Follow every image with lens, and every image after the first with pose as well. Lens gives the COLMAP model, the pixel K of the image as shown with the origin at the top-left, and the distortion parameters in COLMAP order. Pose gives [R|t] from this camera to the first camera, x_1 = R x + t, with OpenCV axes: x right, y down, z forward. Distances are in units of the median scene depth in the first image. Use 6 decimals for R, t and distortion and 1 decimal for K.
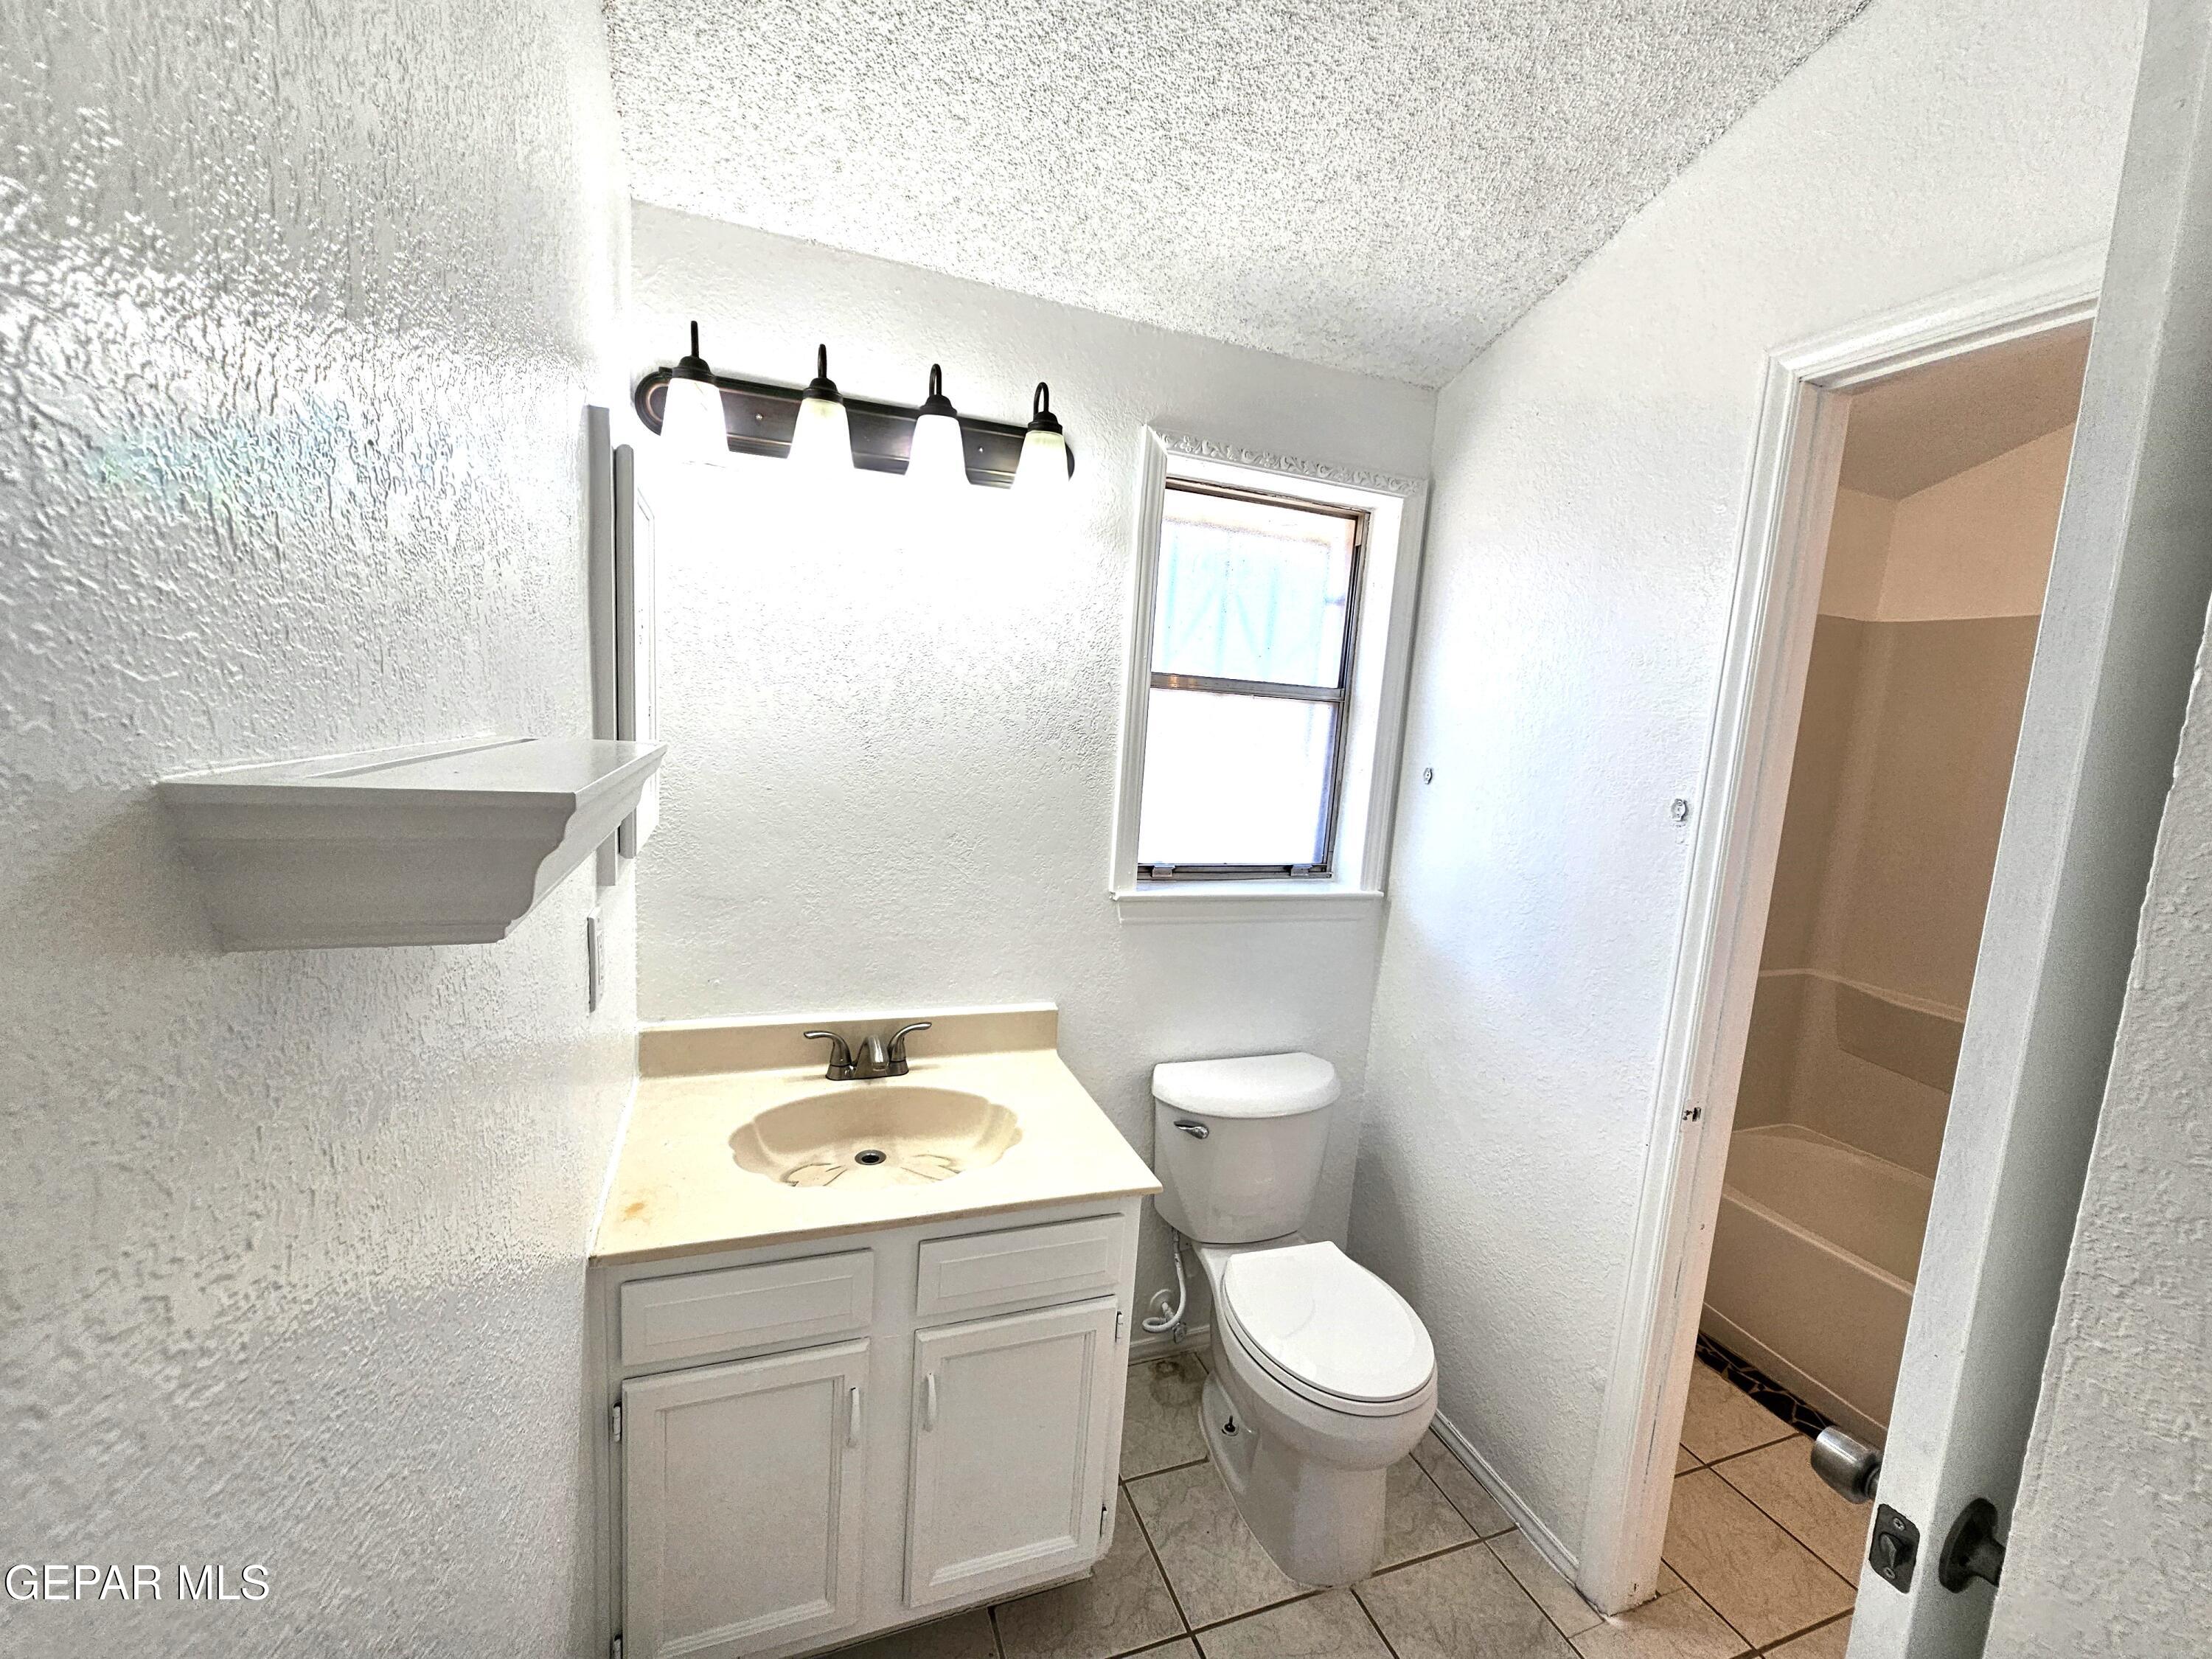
lens RADIAL K [[856.5, 0, 1111.5], [0, 856.5, 831.9], [0, 0, 1]] dist [-0.000614, 0.000006]
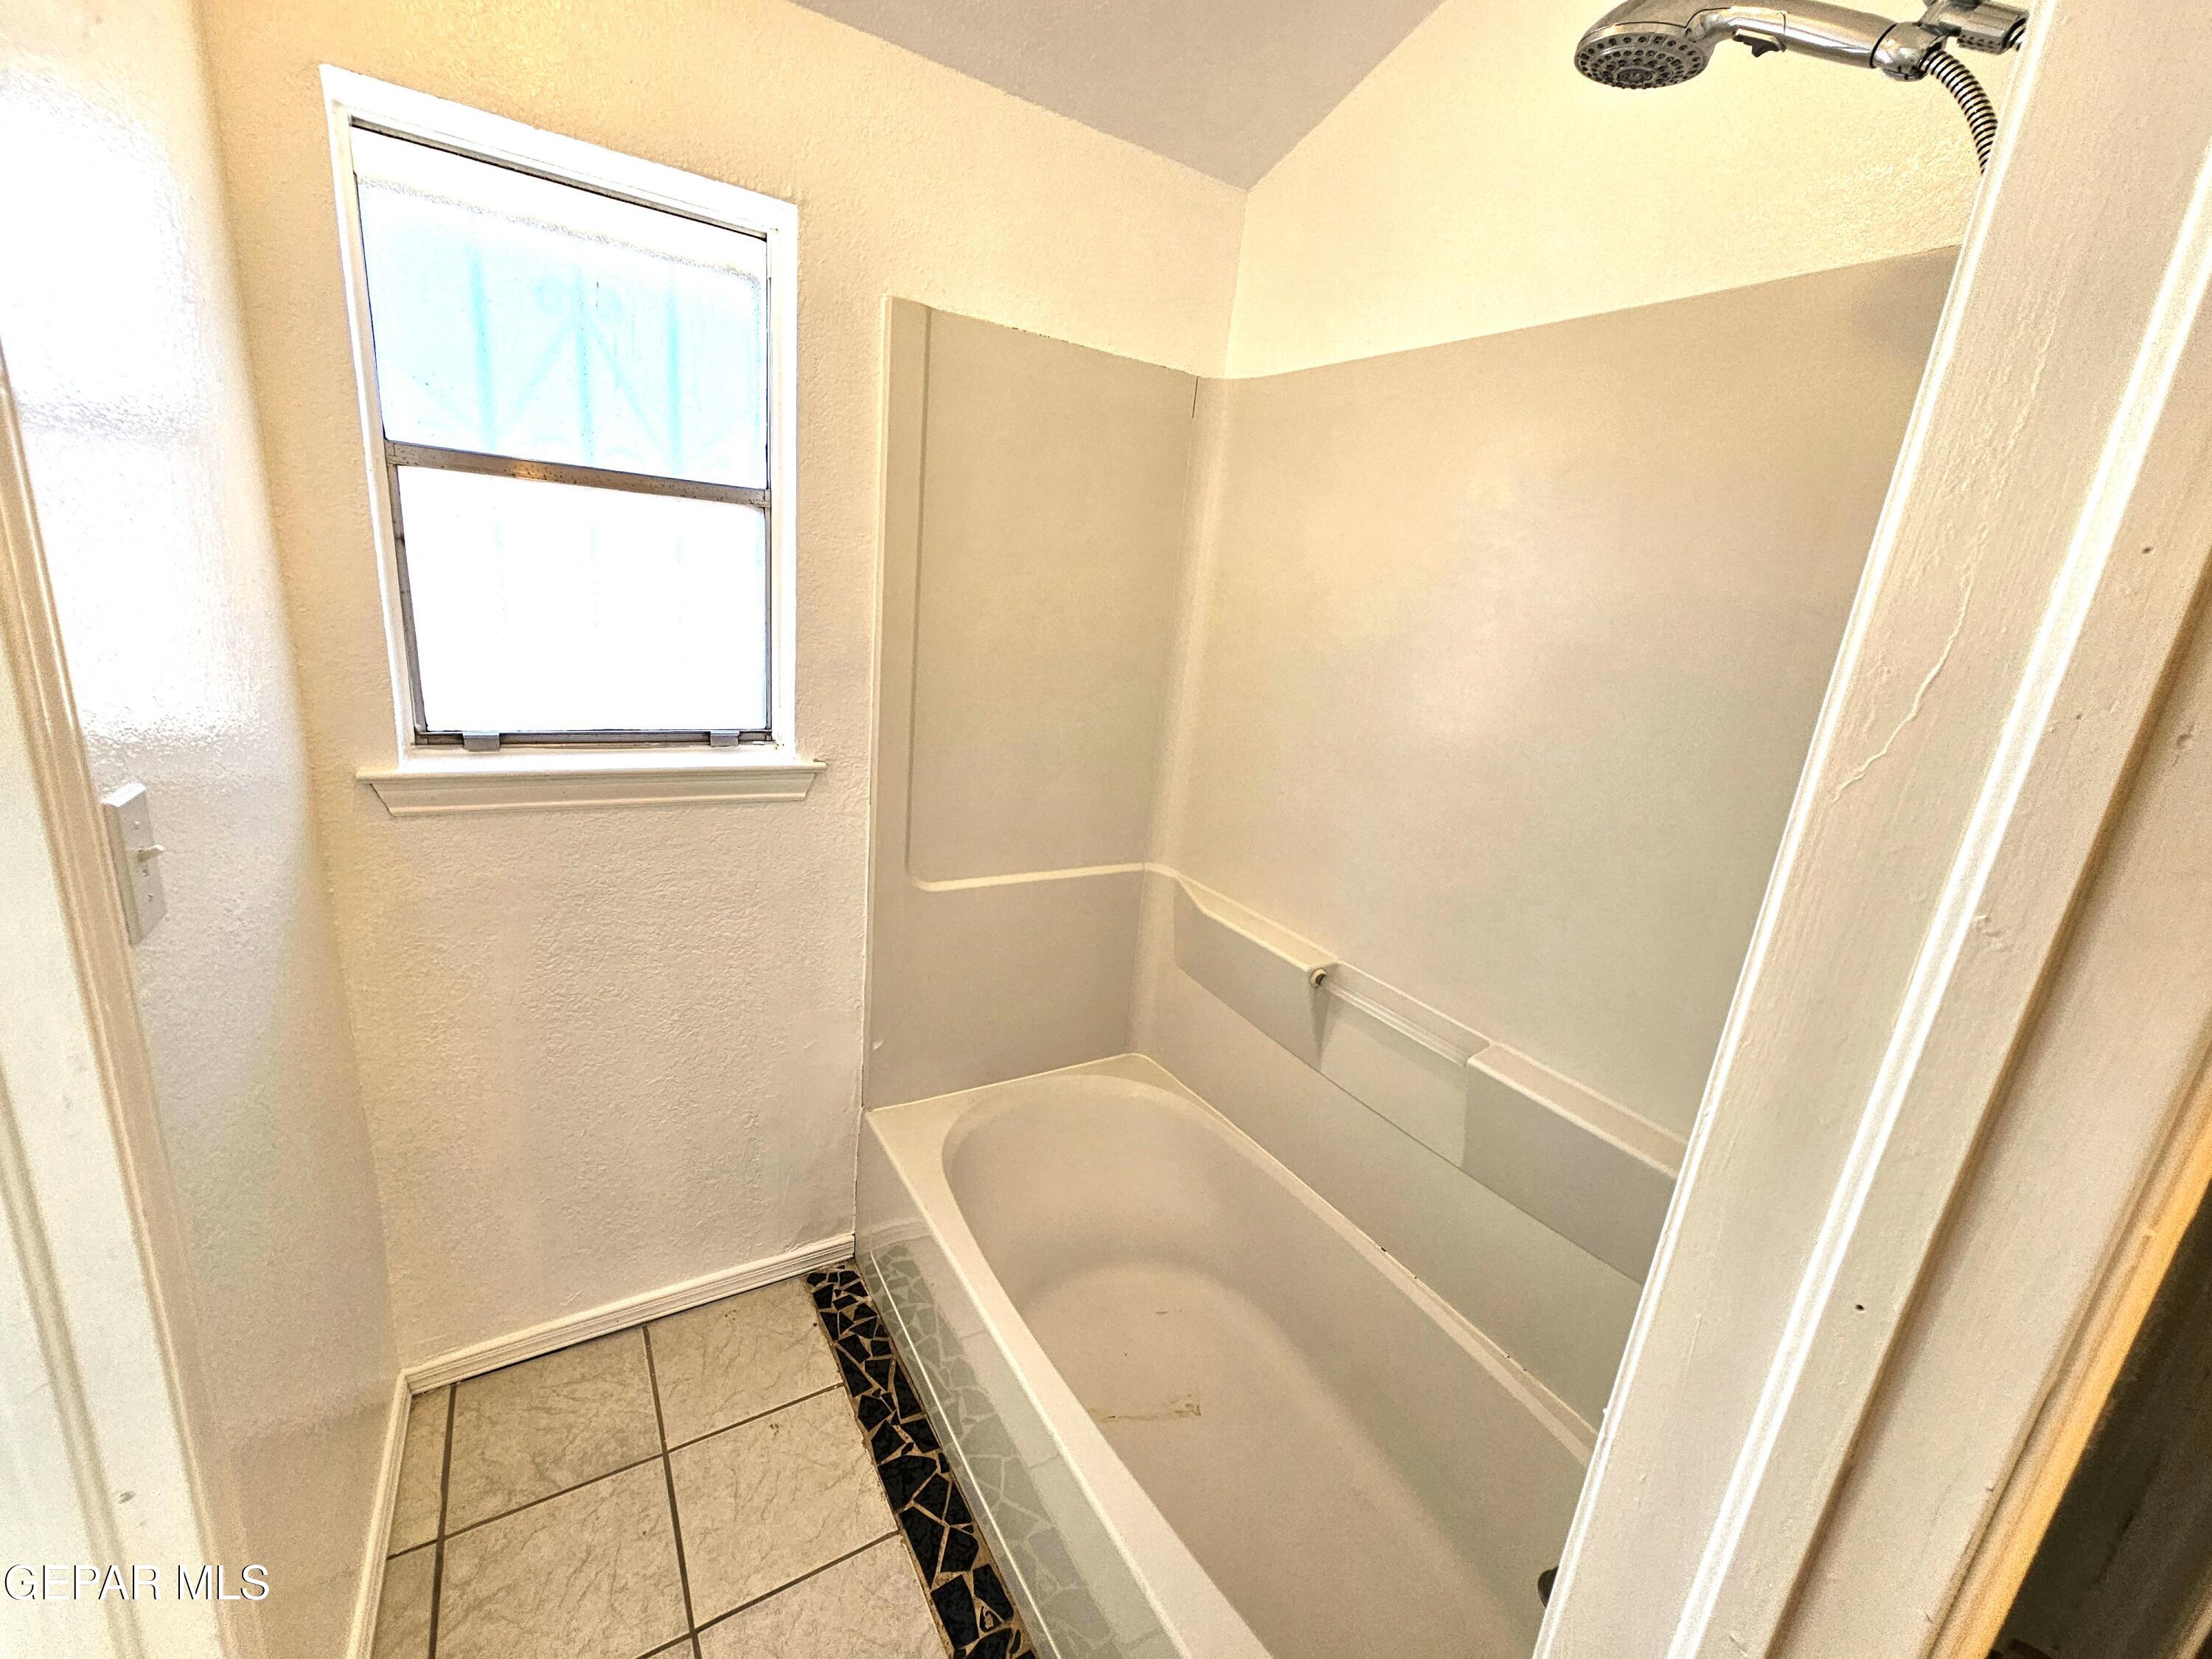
lens RADIAL K [[903.8, 0, 1104.0], [0, 903.8, 830.0], [0, 0, 1]] dist [-0.002746, -0.000147]
pose [[0.980320, -0.027911, 0.195430, 0.480559], [-0.001321, 0.989005, 0.147875, 0.009413], [-0.197408, -0.145223, 0.969505, 0.183390]]
